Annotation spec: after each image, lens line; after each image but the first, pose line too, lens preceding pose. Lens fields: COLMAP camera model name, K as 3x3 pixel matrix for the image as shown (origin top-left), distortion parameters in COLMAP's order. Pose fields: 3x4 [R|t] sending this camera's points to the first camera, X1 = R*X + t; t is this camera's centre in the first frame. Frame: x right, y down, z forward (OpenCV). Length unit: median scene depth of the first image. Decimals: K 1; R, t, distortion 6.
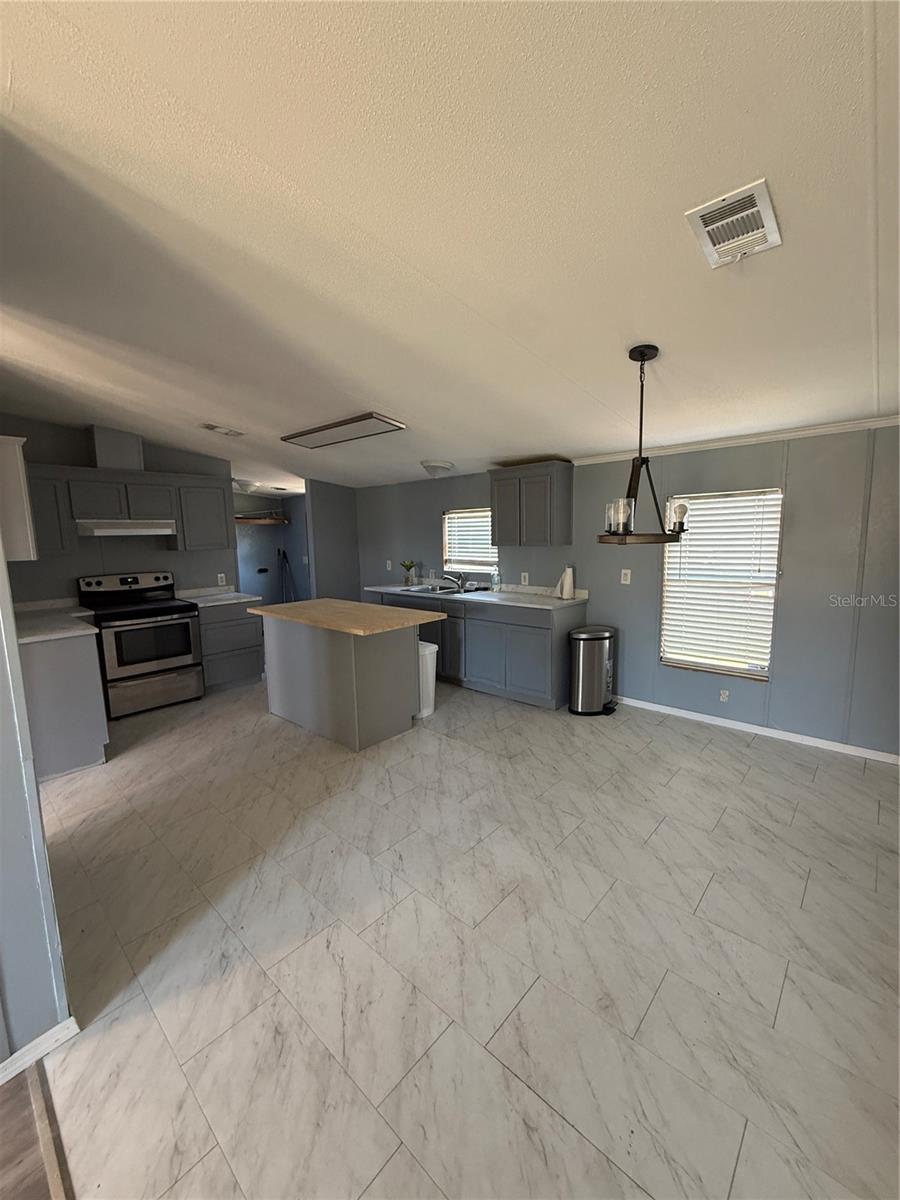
lens RADIAL K [[480.5, 0, 450.0], [0, 480.5, 600.0], [0, 0, 1]] dist [0.000445, -0.000199]
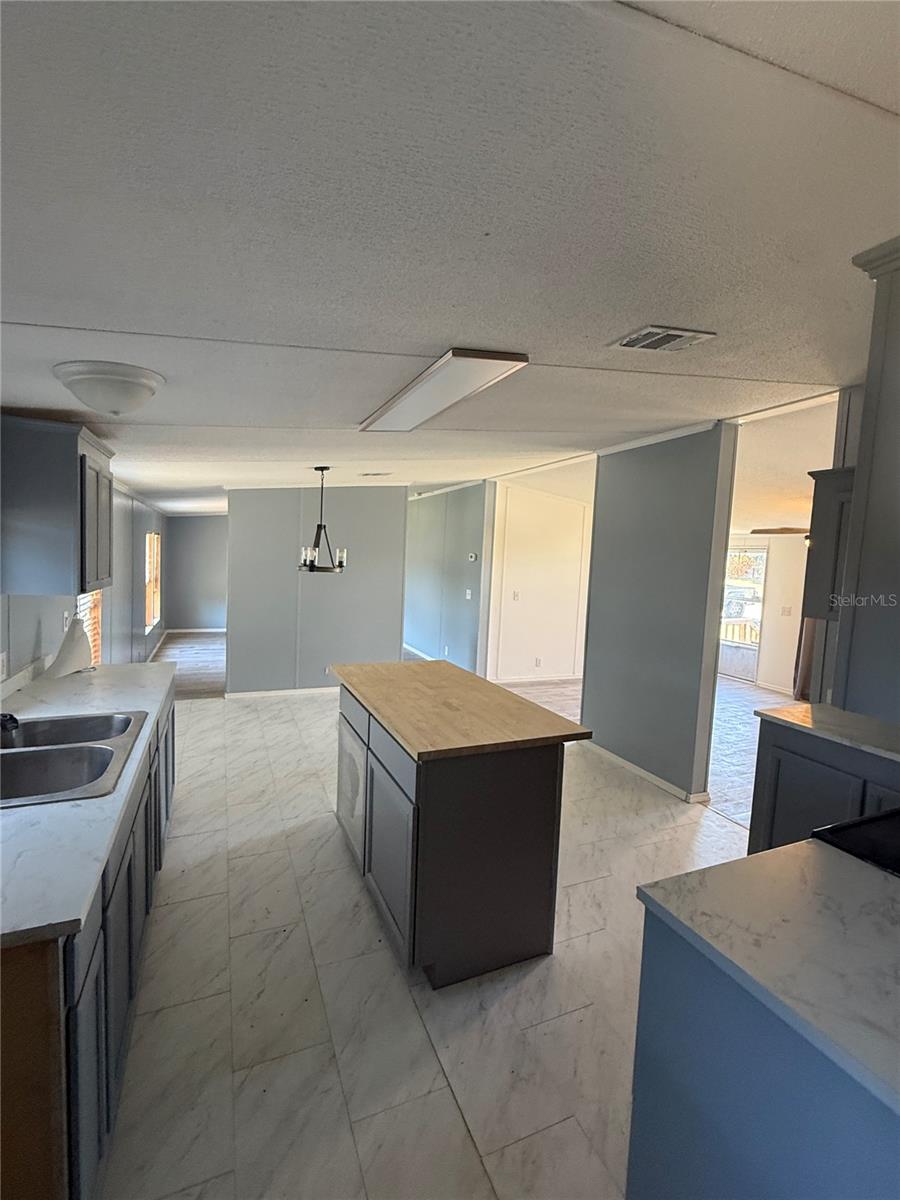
lens RADIAL K [[501.2, 0, 450.0], [0, 501.2, 600.0], [0, 0, 1]] dist [0.000230, 0.000028]
pose [[-0.909987, -0.053729, 0.411140, -0.536640], [0.031222, 0.979875, 0.197157, -0.241601], [-0.413459, 0.192247, -0.889996, 1.620723]]
